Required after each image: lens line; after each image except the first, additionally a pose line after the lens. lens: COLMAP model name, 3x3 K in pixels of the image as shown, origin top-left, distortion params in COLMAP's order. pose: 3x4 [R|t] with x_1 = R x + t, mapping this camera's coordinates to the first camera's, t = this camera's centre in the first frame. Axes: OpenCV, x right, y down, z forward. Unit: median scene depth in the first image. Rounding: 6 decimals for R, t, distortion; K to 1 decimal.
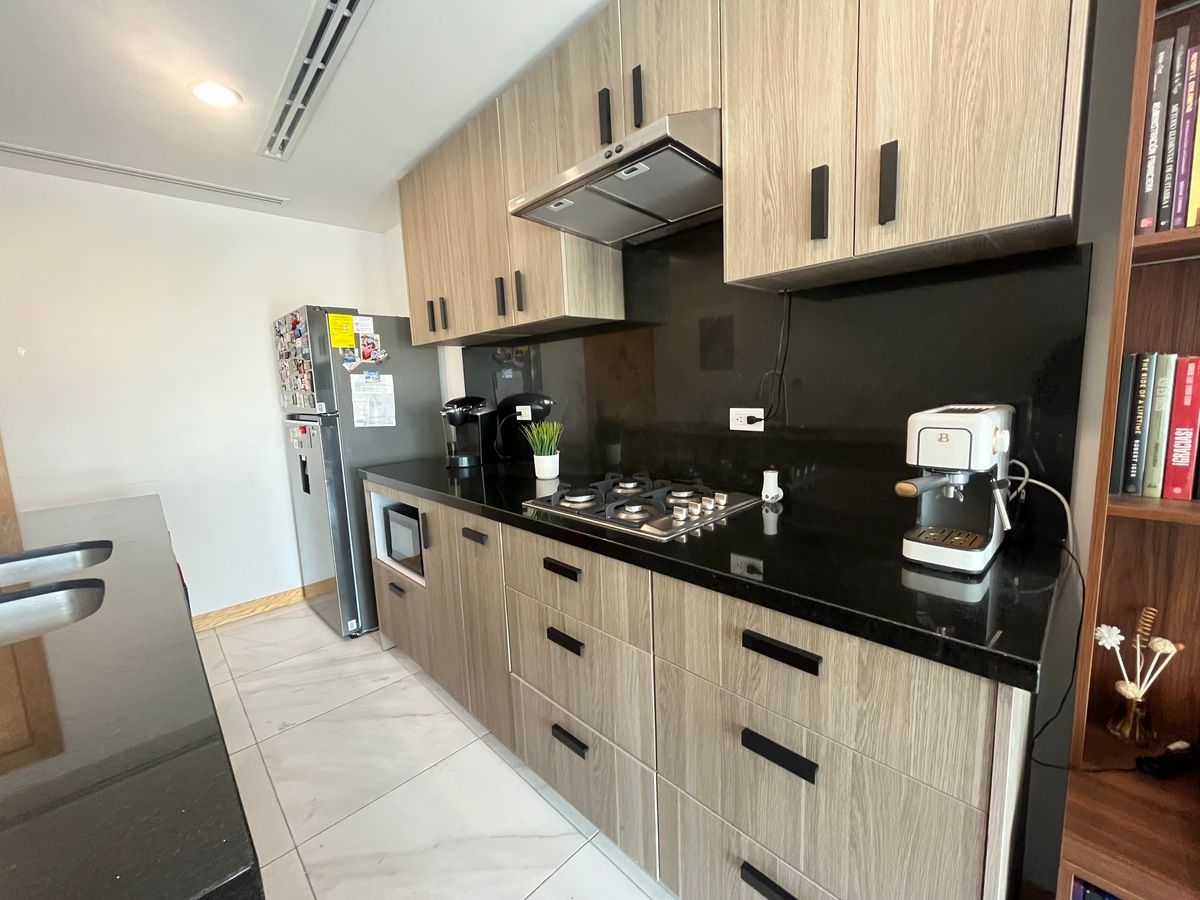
lens RADIAL K [[483.8, 0, 601.9], [0, 483.8, 448.2], [0, 0, 1]] dist [-0.003783, 0.000971]
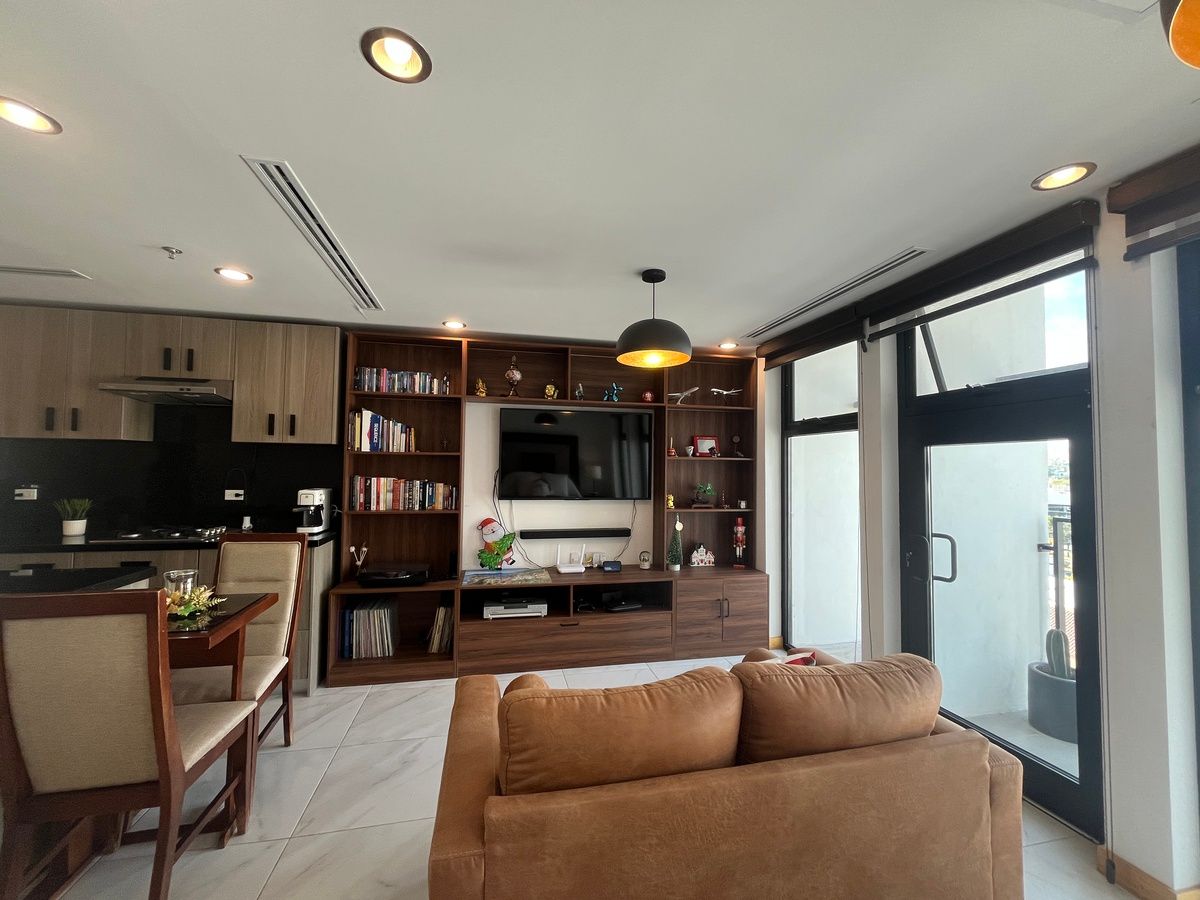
lens RADIAL K [[483.8, 0, 595.3], [0, 483.8, 448.6], [0, 0, 1]] dist [-0.003783, 0.000971]
pose [[0.530138, 0.080270, 0.844103, -0.617262], [0.078150, 0.986646, -0.142907, 0.153248], [-0.844302, 0.141727, 0.516785, -1.369750]]
